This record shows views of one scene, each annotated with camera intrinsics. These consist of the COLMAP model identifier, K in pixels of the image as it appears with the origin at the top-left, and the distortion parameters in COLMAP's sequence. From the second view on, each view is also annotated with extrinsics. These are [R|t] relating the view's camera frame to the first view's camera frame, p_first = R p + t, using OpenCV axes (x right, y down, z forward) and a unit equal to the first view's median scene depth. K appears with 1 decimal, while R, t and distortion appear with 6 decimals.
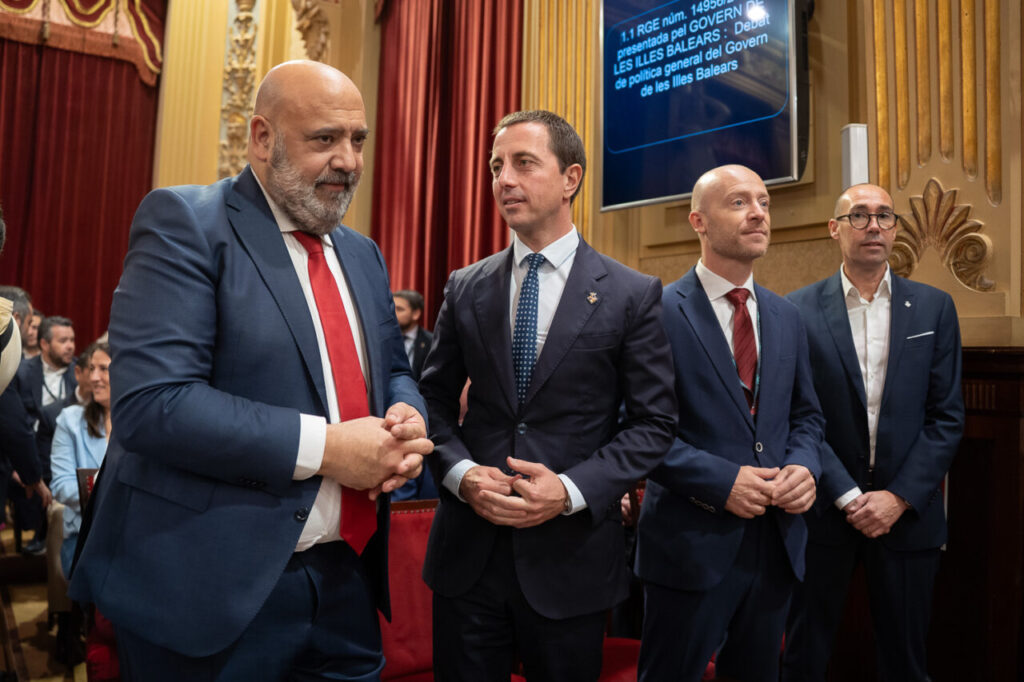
lens RADIAL K [[886.8, 0, 511.3], [0, 886.8, 326.3], [0, 0, 1]] dist [-0.183608, 0.103482]
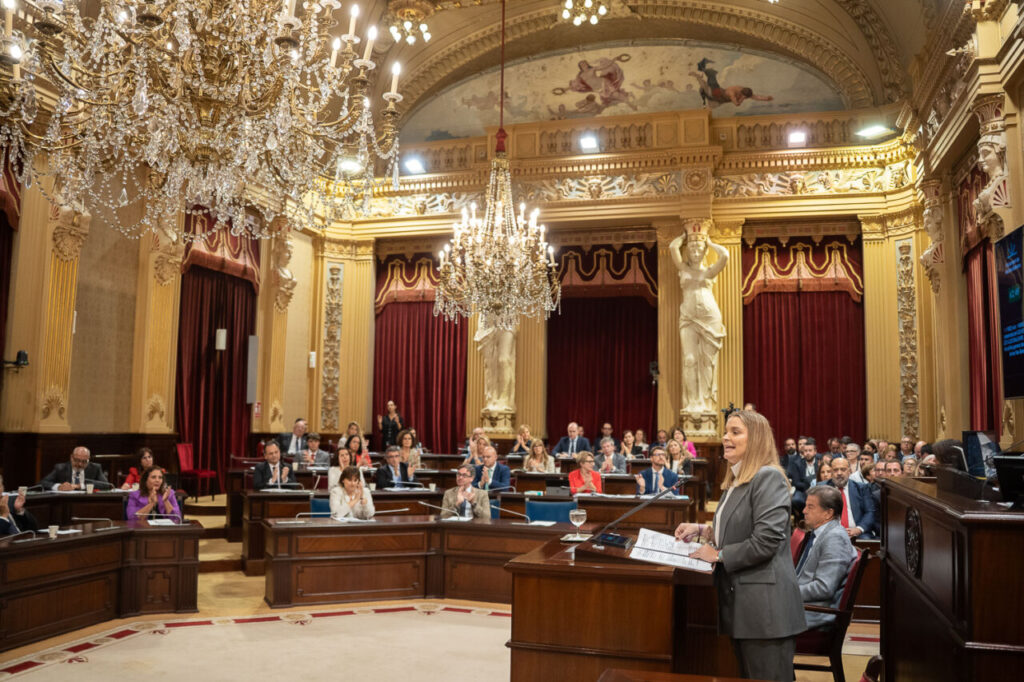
lens RADIAL K [[800.5, 0, 512.0], [0, 800.5, 341.0], [0, 0, 1]] dist [-0.154042, 0.071363]
pose [[0.631393, -0.099870, -0.769005, 0.383653], [0.029574, 0.994052, -0.104815, -0.049081], [0.774899, 0.043437, 0.630591, -0.625659]]
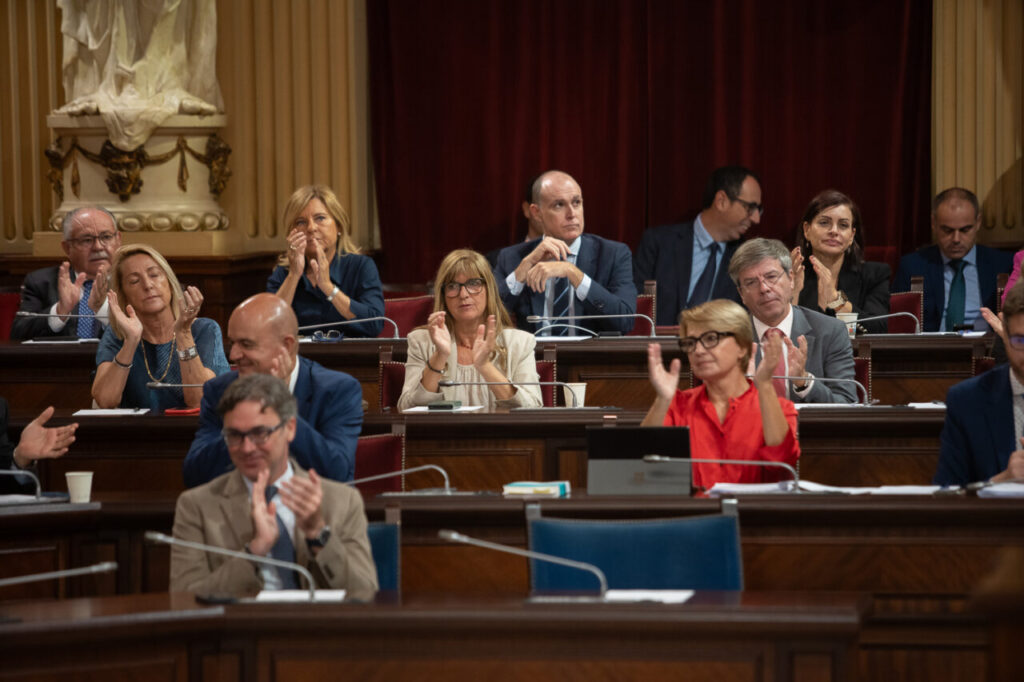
lens RADIAL K [[5882.0, 0, 512.0], [0, 5882.0, 341.0], [0, 0, 1]] dist [1.816182, -6.730823]
pose [[0.744467, -0.010841, -0.667572, 0.858279], [0.058925, 0.997033, 0.049522, -0.103787], [0.665054, -0.076204, 0.742897, -1.375961]]
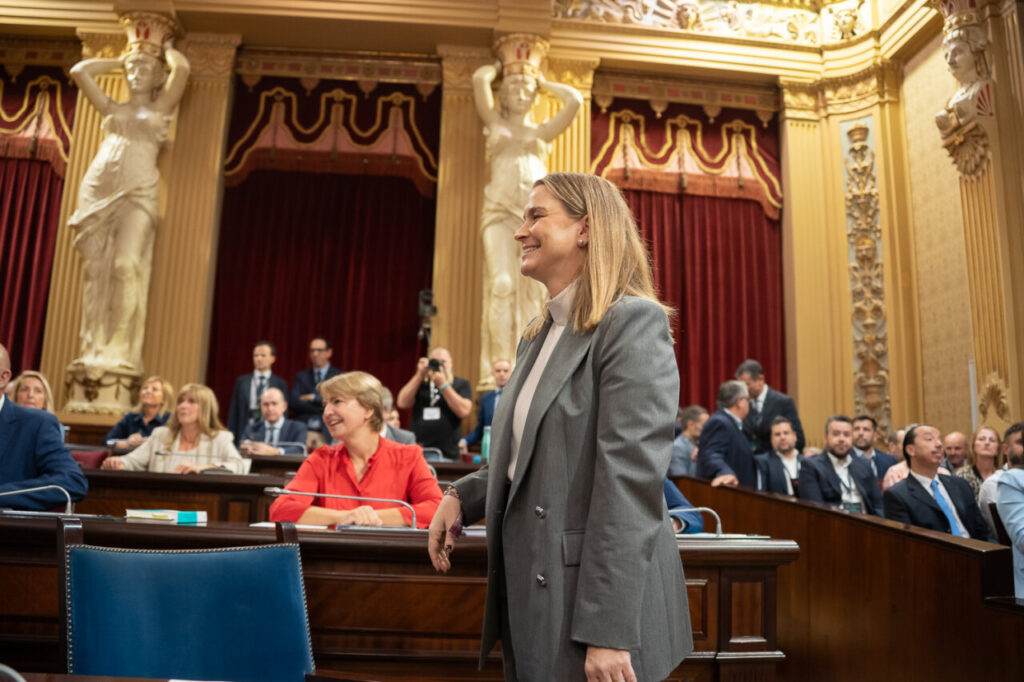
lens RADIAL K [[886.8, 0, 511.3], [0, 886.8, 326.3], [0, 0, 1]] dist [-0.183608, 0.103482]
pose [[0.877352, -0.091905, -0.470963, -0.211949], [0.013357, 0.985784, -0.167485, 0.032039], [0.479661, 0.140653, 0.866107, -0.102552]]
